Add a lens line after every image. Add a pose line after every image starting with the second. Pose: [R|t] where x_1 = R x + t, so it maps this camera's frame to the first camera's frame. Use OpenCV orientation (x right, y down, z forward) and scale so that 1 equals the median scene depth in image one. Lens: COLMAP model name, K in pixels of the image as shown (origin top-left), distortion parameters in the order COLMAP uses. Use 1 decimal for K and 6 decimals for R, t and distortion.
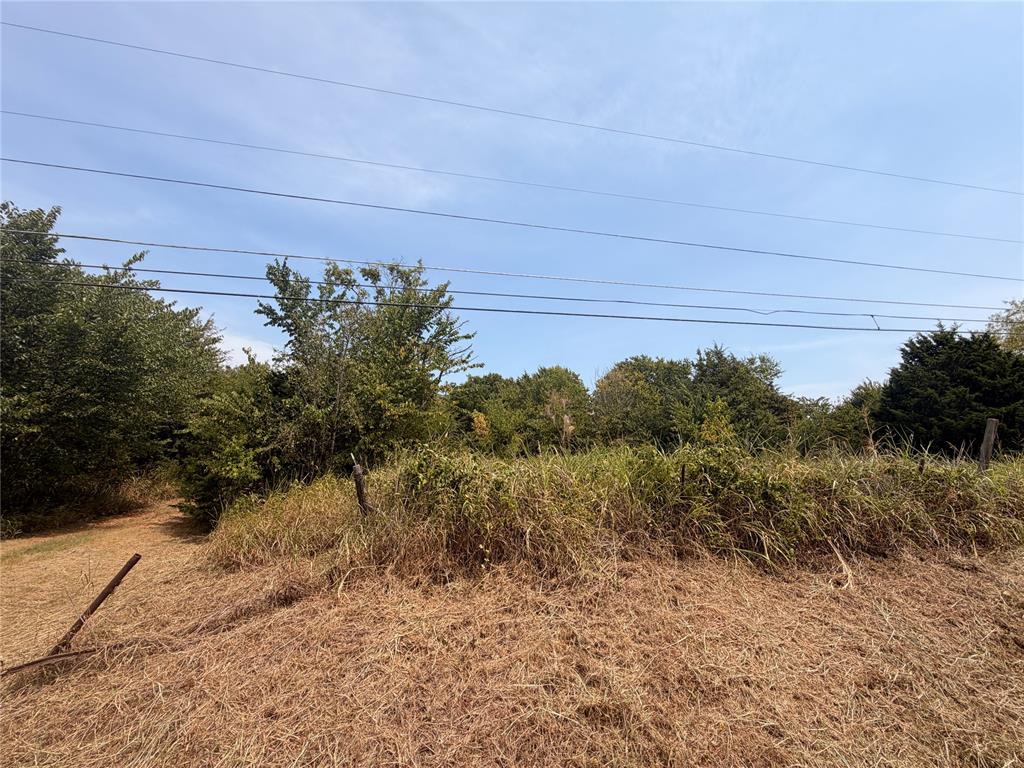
lens RADIAL K [[404.6, 0, 506.4], [0, 404.6, 382.9], [0, 0, 1]] dist [-0.001930, -0.000055]
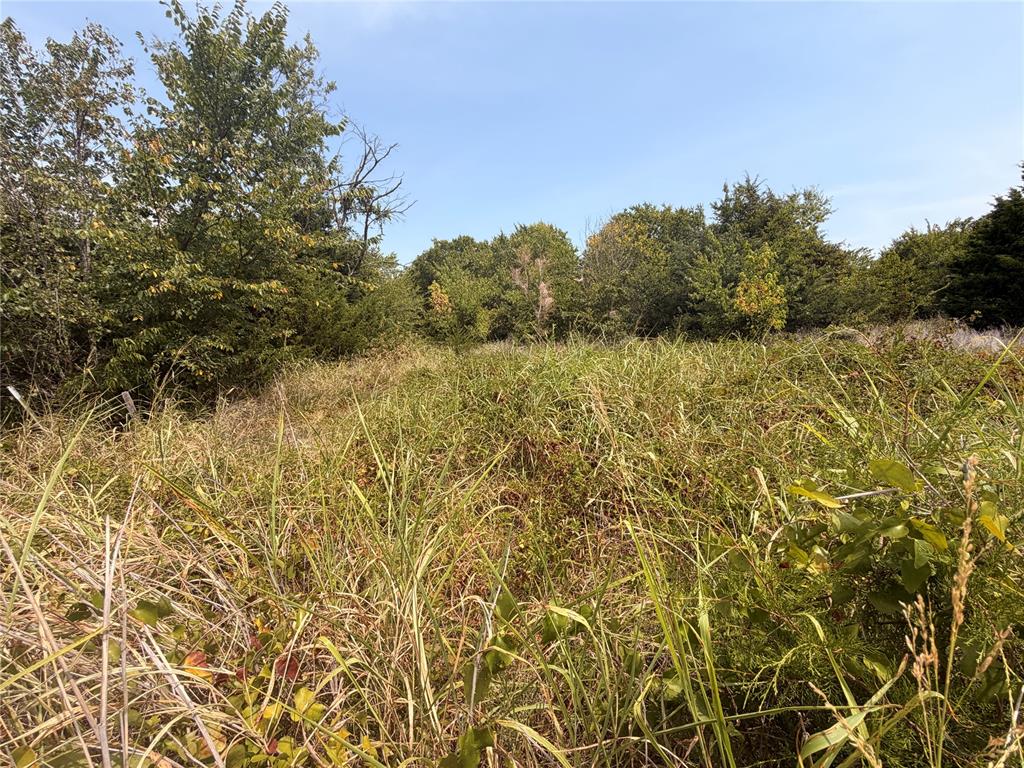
lens RADIAL K [[404.6, 0, 506.4], [0, 404.6, 382.9], [0, 0, 1]] dist [-0.001930, -0.000055]
pose [[0.998865, -0.045273, 0.014819, 0.242694], [0.038534, 0.950799, 0.307403, 0.097541], [-0.028007, -0.306483, 0.951464, 0.996383]]
